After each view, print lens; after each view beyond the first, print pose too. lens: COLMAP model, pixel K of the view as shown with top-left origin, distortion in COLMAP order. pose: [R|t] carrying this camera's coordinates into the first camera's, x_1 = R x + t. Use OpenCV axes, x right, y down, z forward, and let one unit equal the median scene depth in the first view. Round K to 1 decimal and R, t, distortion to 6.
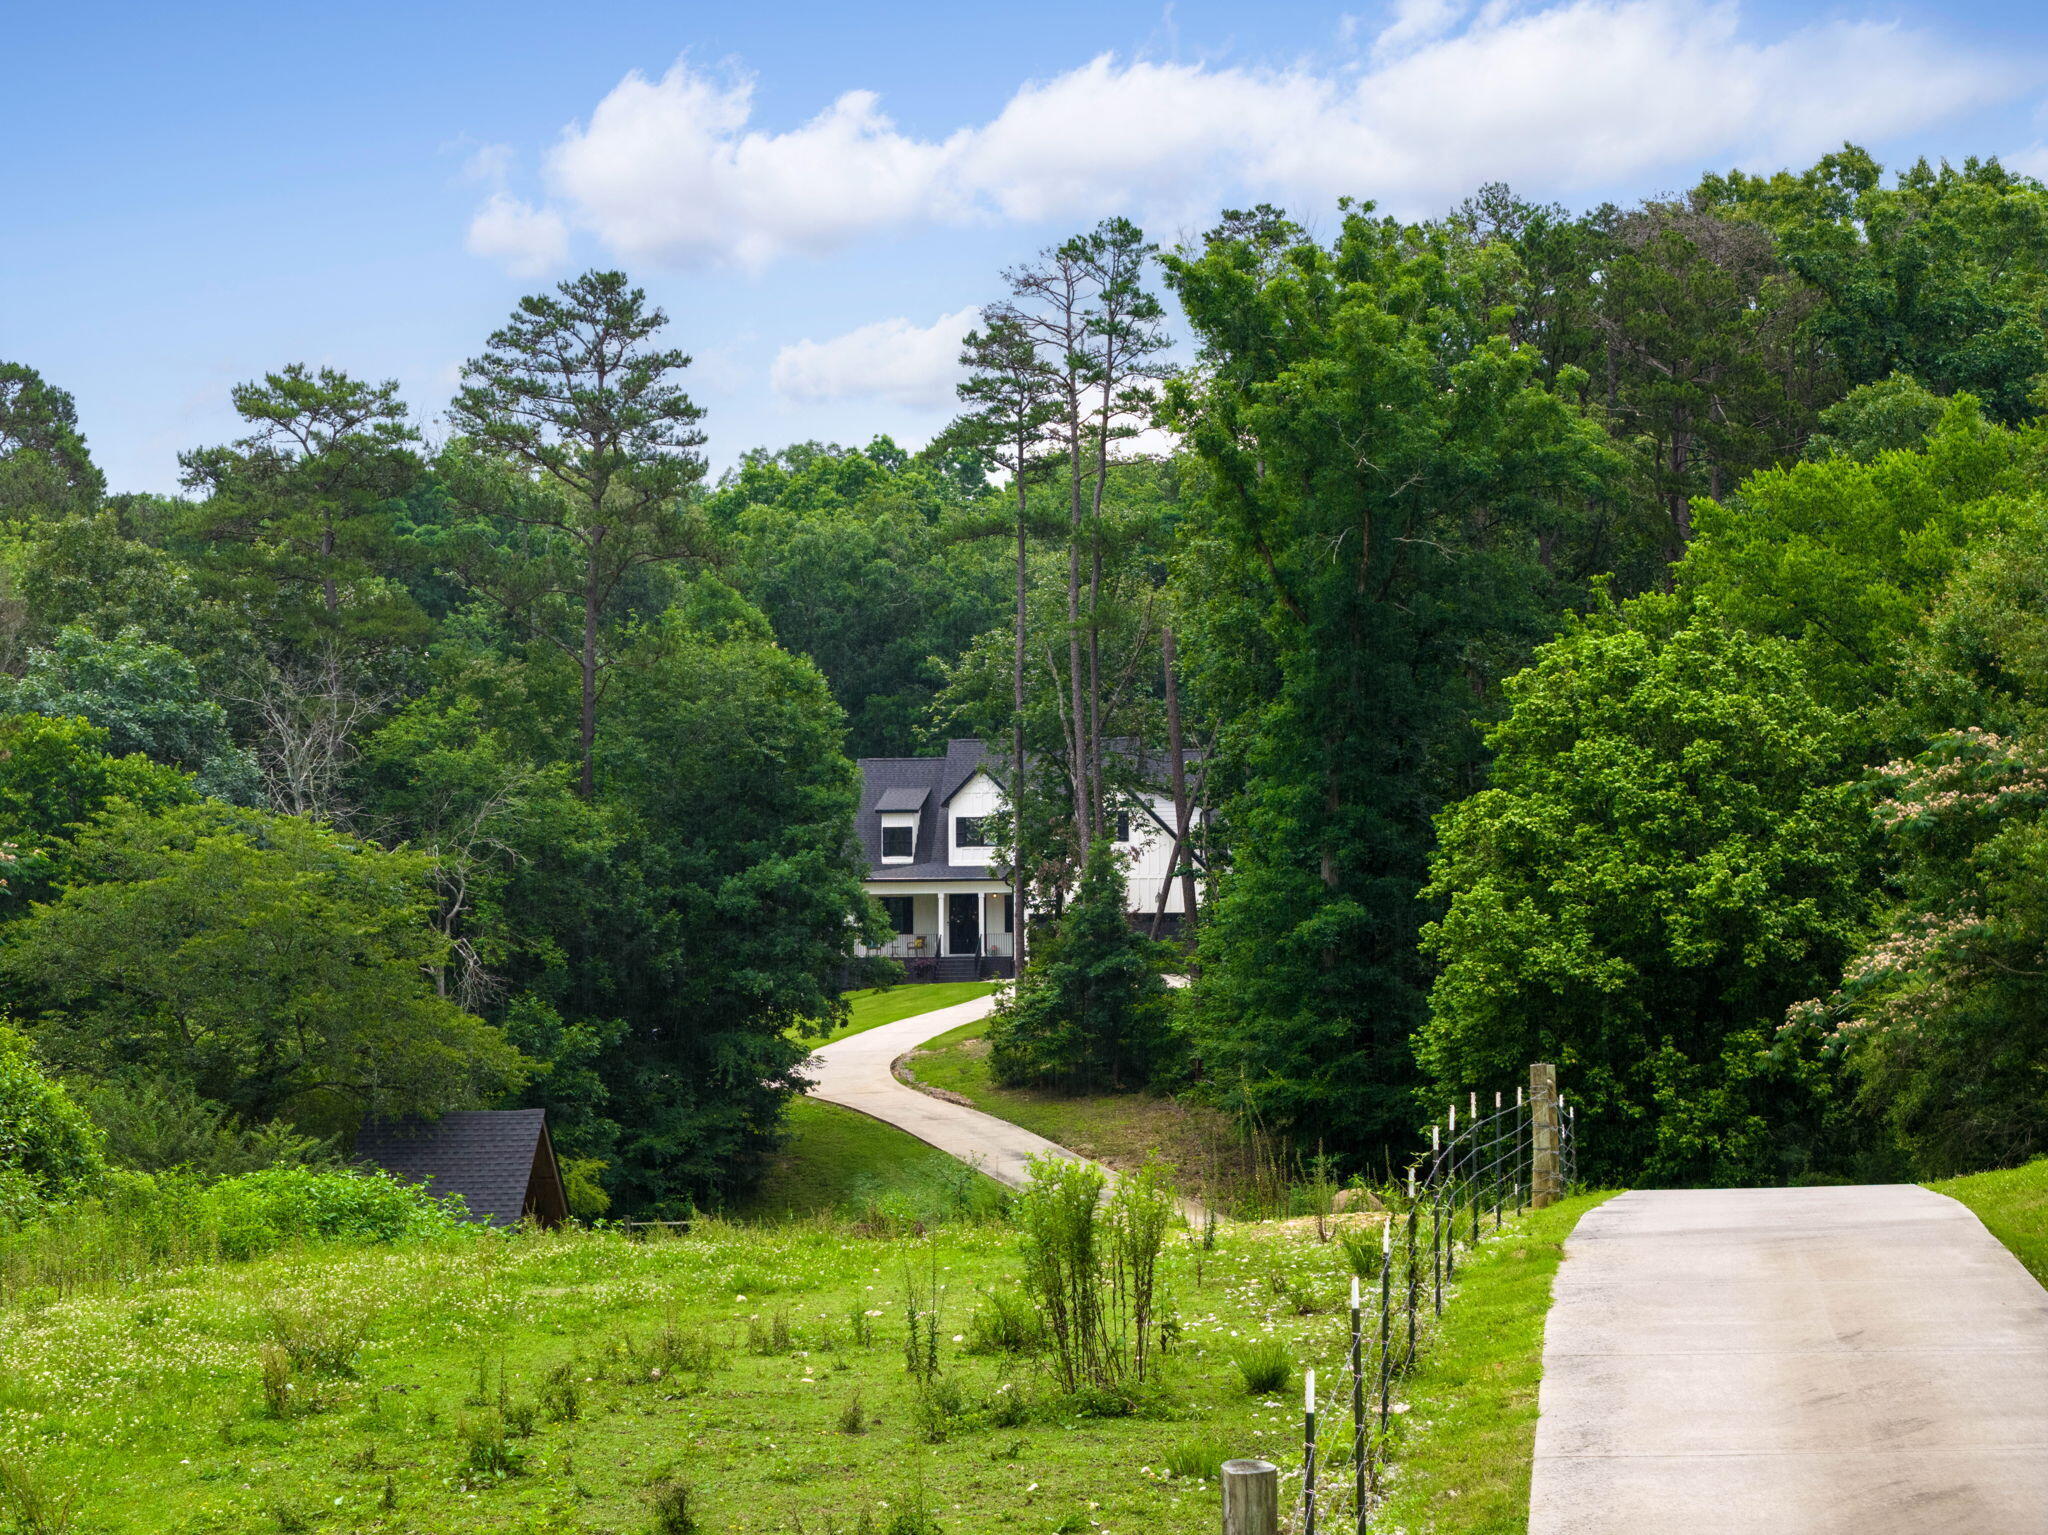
lens RADIAL K [[4226.8, 0, 1026.3], [0, 4226.8, 767.5], [0, 0, 1]] dist [-0.154481, 0.000000]
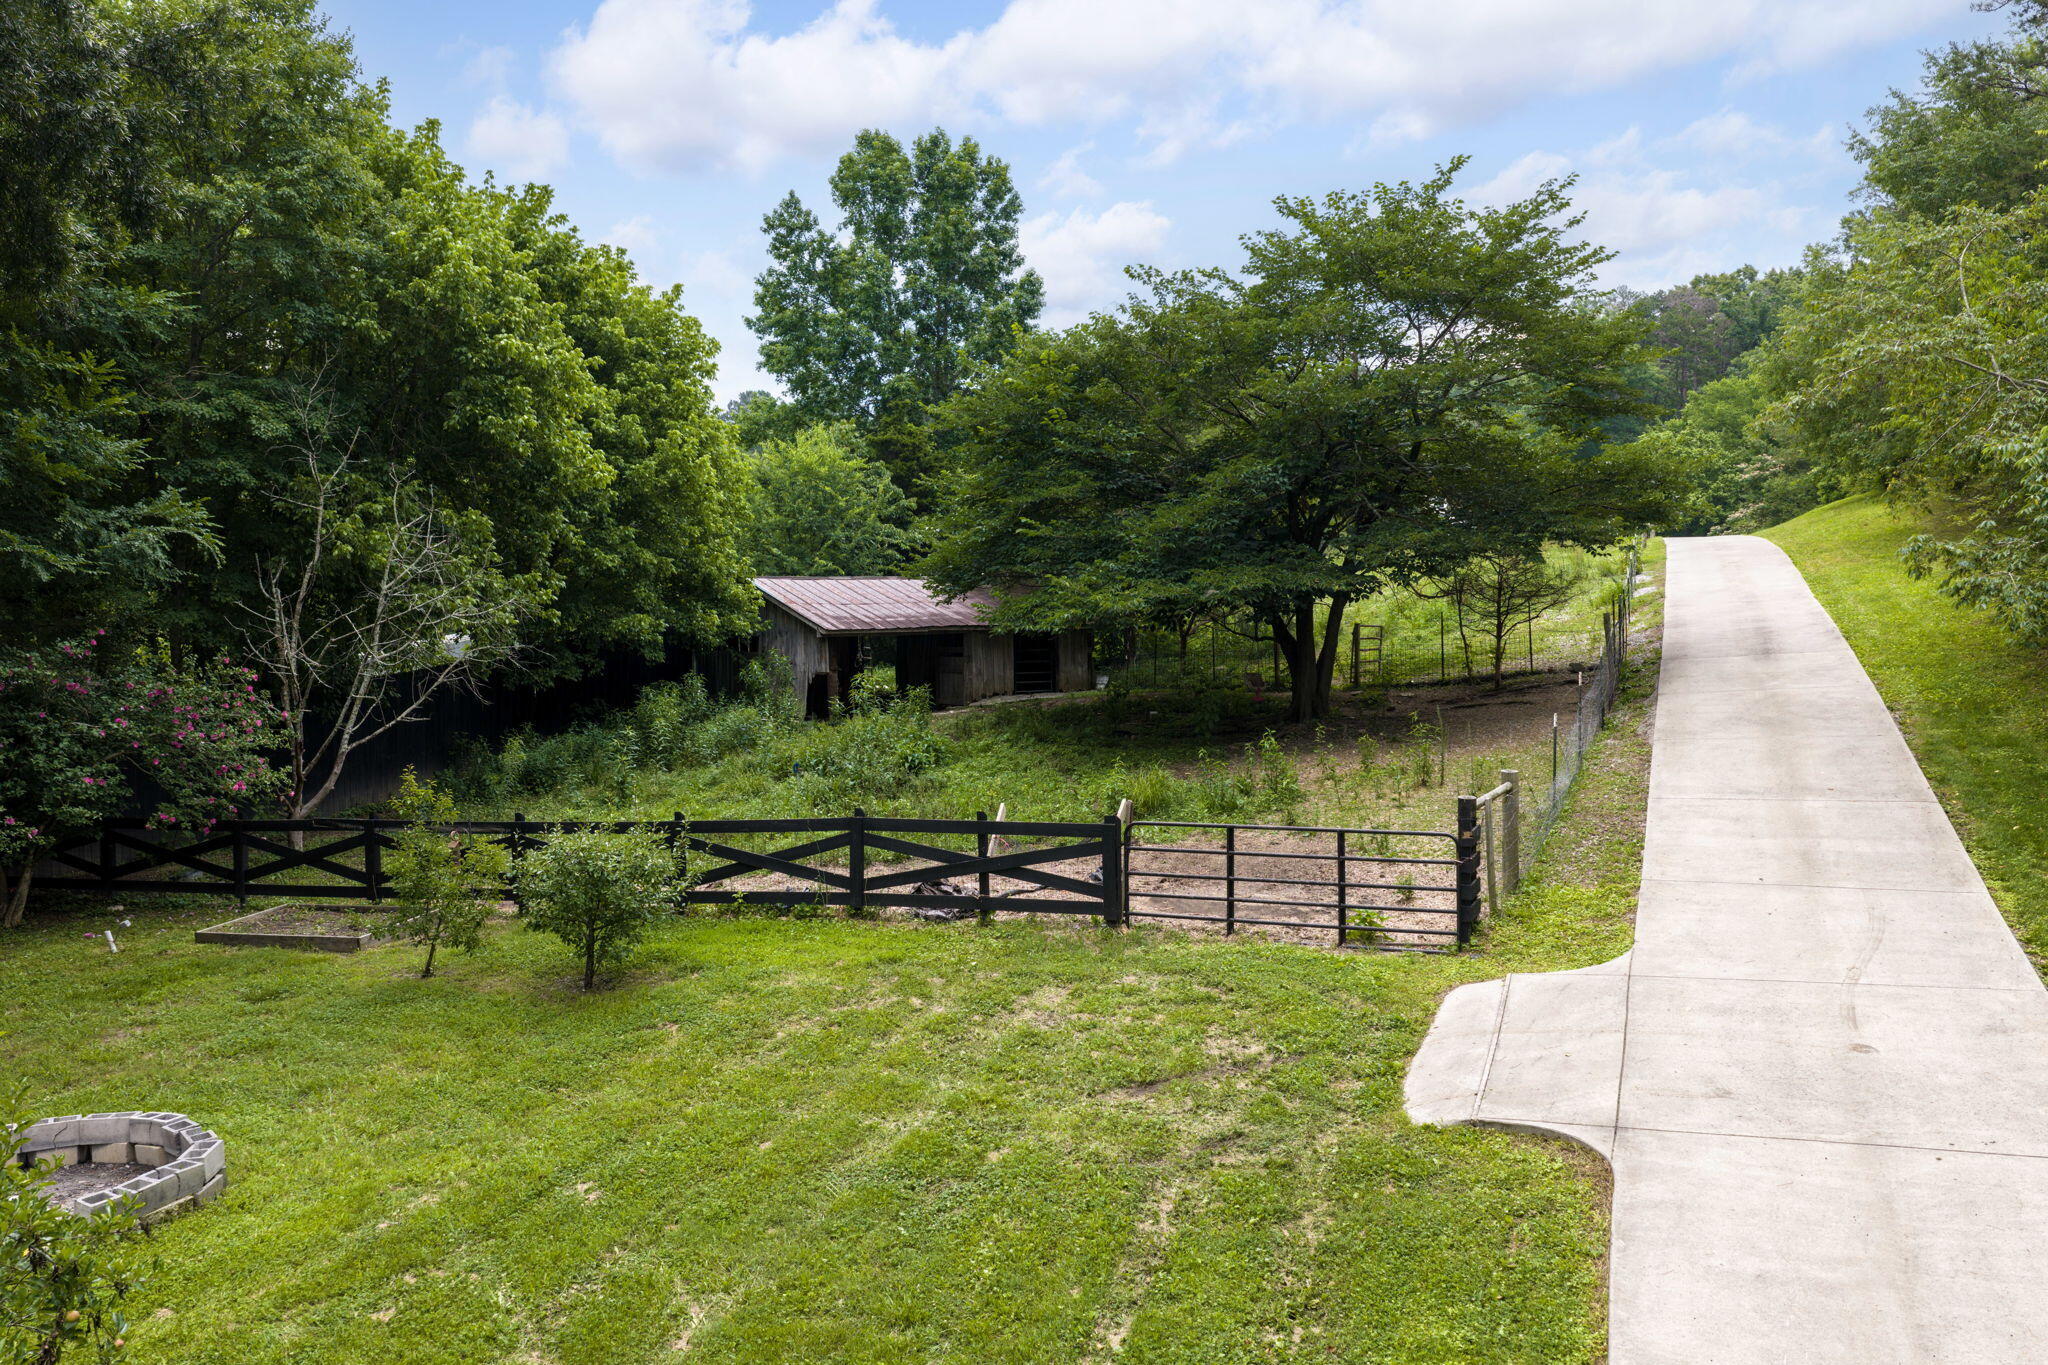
lens RADIAL K [[1747.3, 0, 1024.4], [0, 1747.3, 680.8], [0, 0, 1]] dist [0.024680, -0.025347]
pose [[0.979416, 0.002176, -0.201841, -0.071459], [0.018728, 0.994649, 0.101599, 0.013314], [0.200982, -0.103288, 0.974134, -0.456342]]
